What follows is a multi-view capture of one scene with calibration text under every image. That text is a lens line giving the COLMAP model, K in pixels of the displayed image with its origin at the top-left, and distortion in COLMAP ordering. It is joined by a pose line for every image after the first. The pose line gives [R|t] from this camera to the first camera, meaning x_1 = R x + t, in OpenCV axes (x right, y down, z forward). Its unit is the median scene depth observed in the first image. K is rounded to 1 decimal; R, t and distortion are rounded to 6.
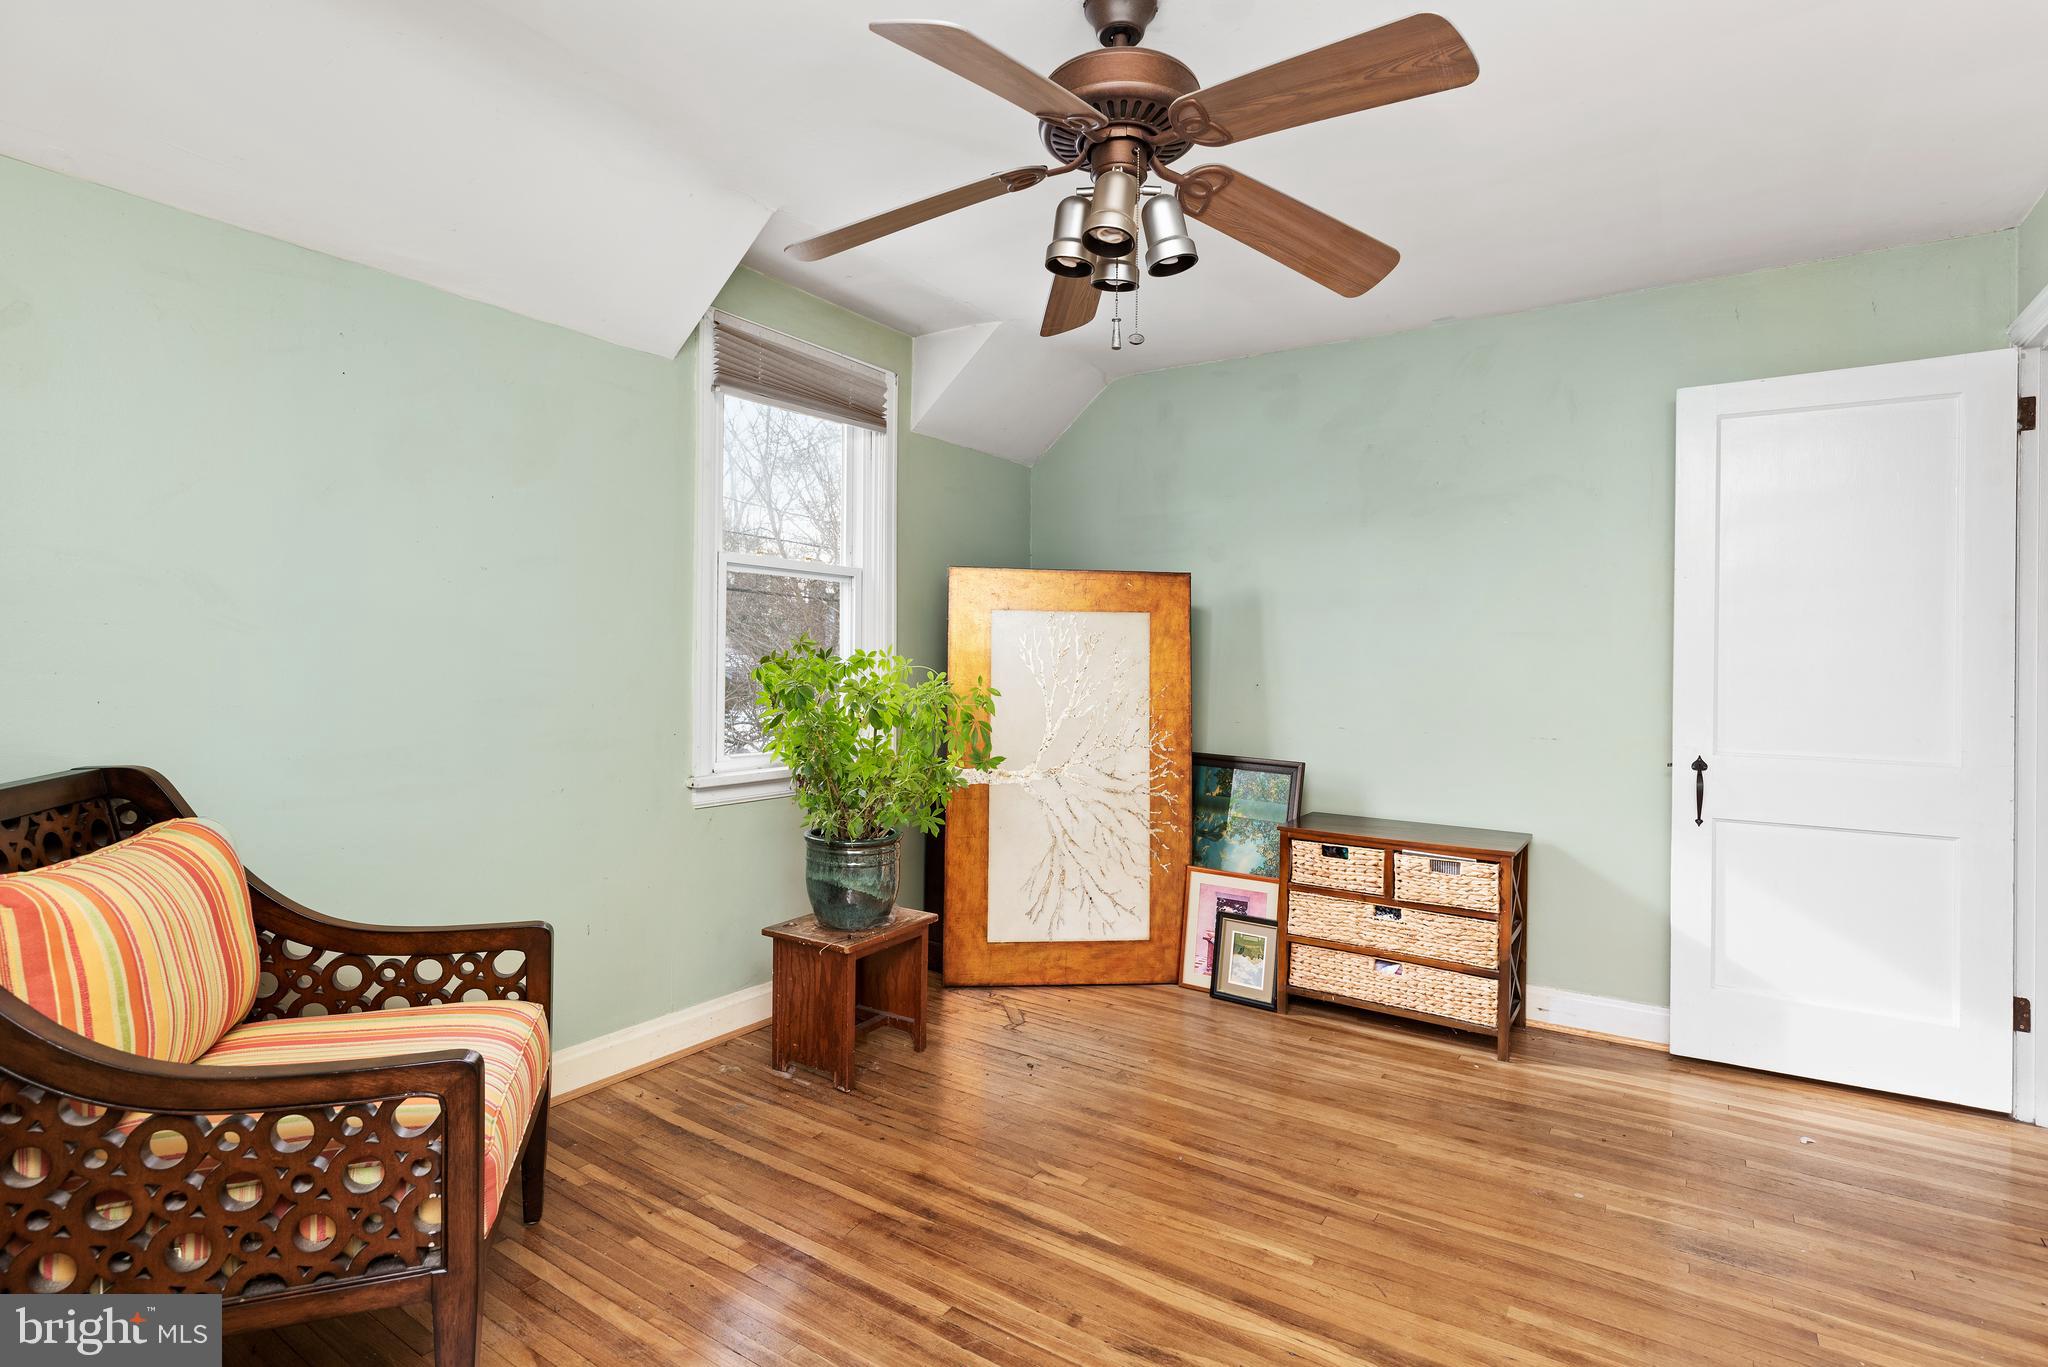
lens RADIAL K [[1011.2, 0, 1041.6], [0, 1011.2, 681.2], [0, 0, 1]] dist [0.000661, 0.001259]
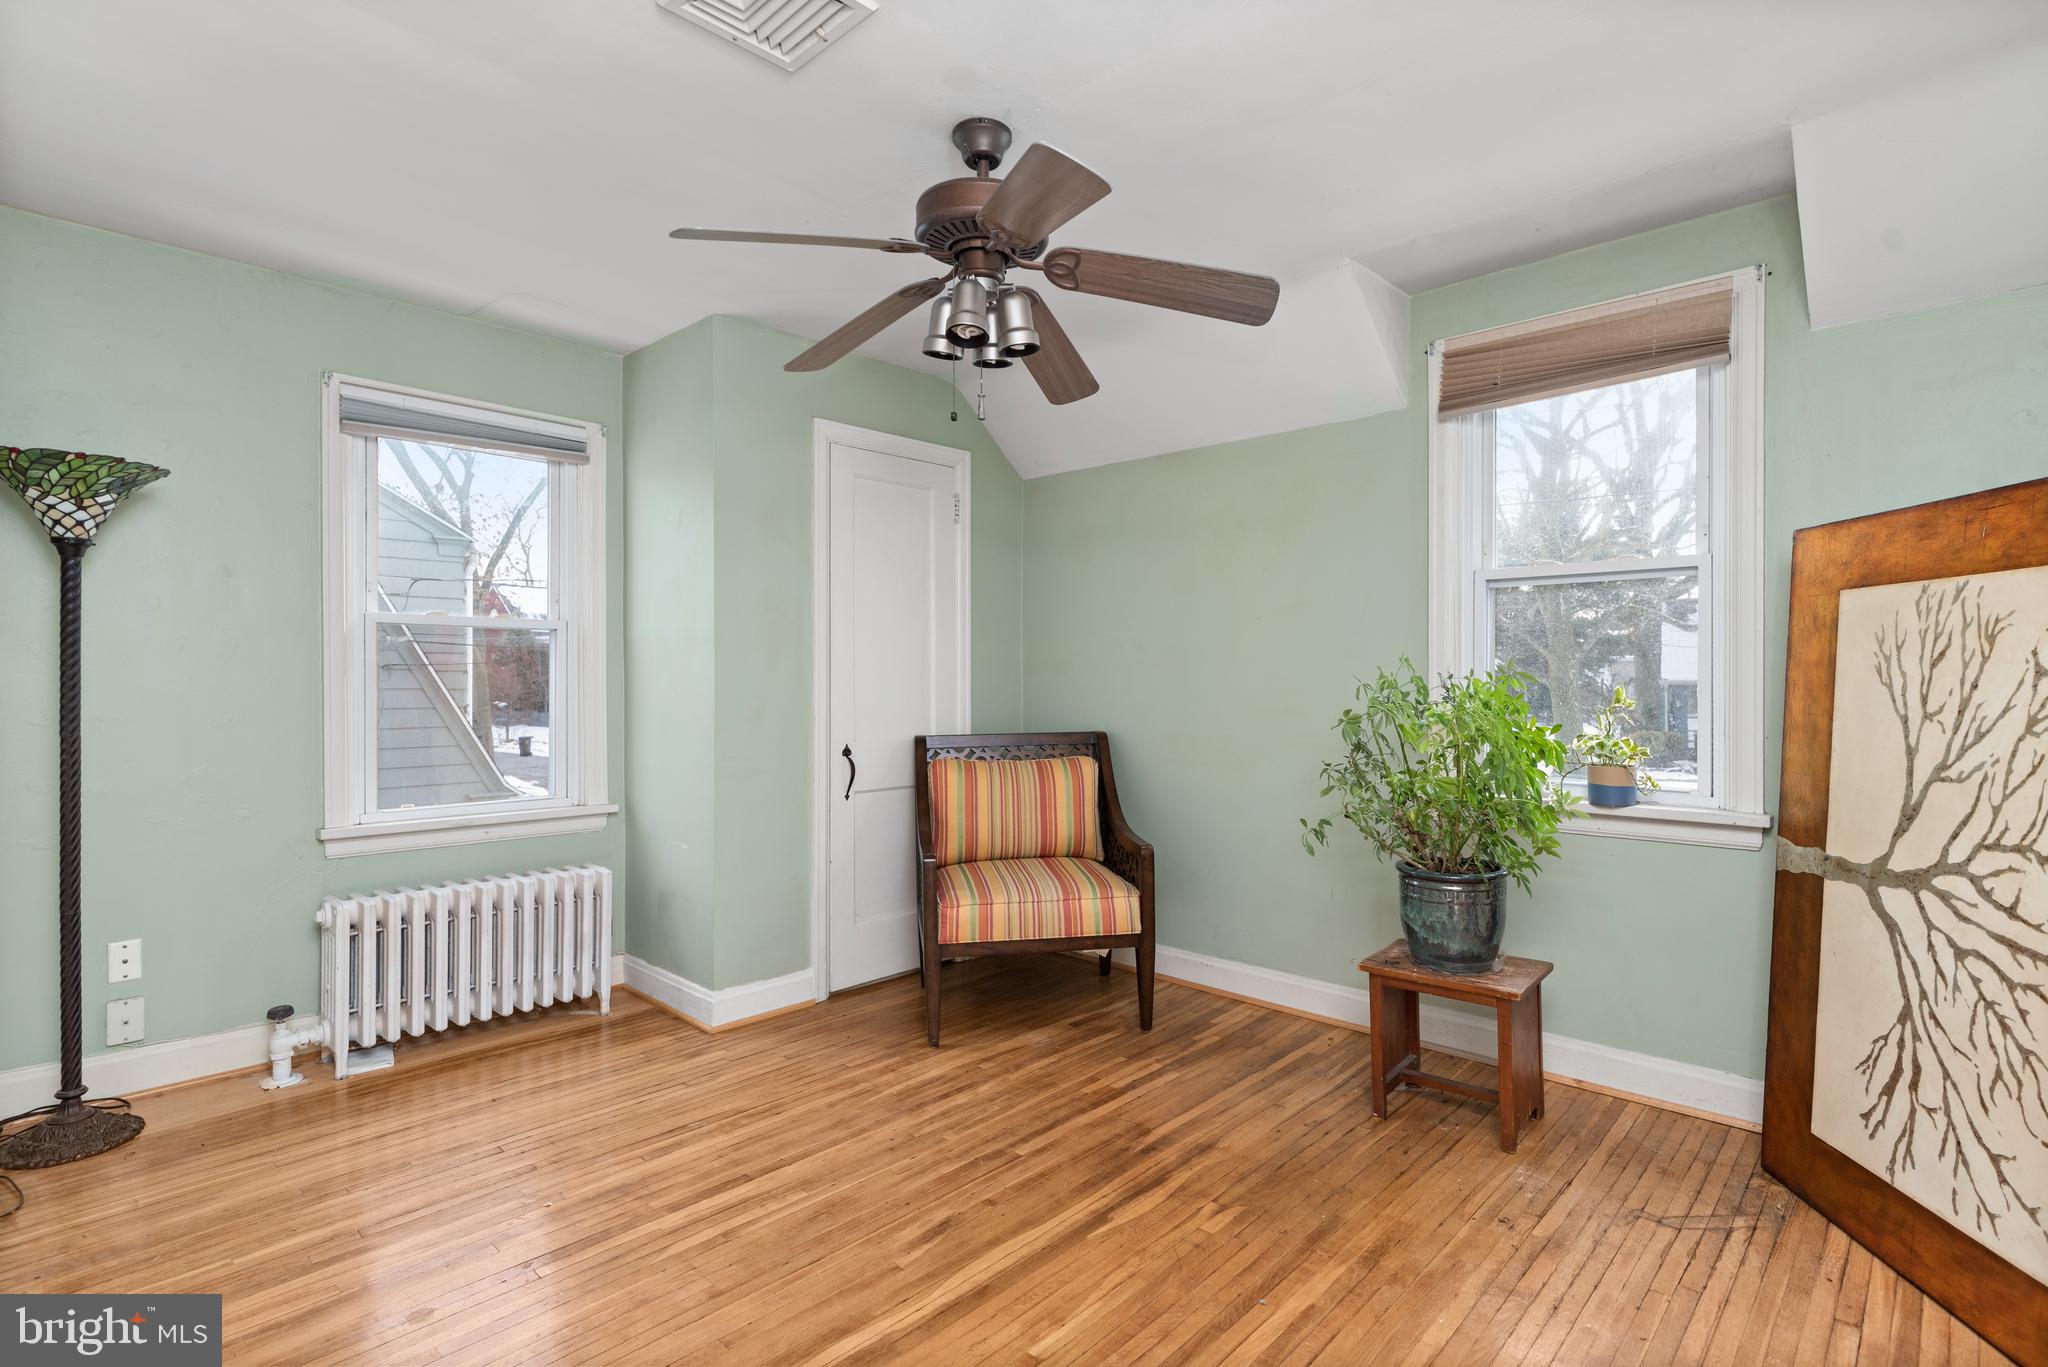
lens RADIAL K [[1011.2, 0, 1041.9], [0, 1011.2, 675.5], [0, 0, 1]] dist [0.000661, 0.001259]
pose [[-0.178395, -0.013436, -0.983867, 1.056497], [-0.020209, 0.999746, -0.009988, -0.006049], [0.983751, 0.018101, -0.178622, 1.070180]]
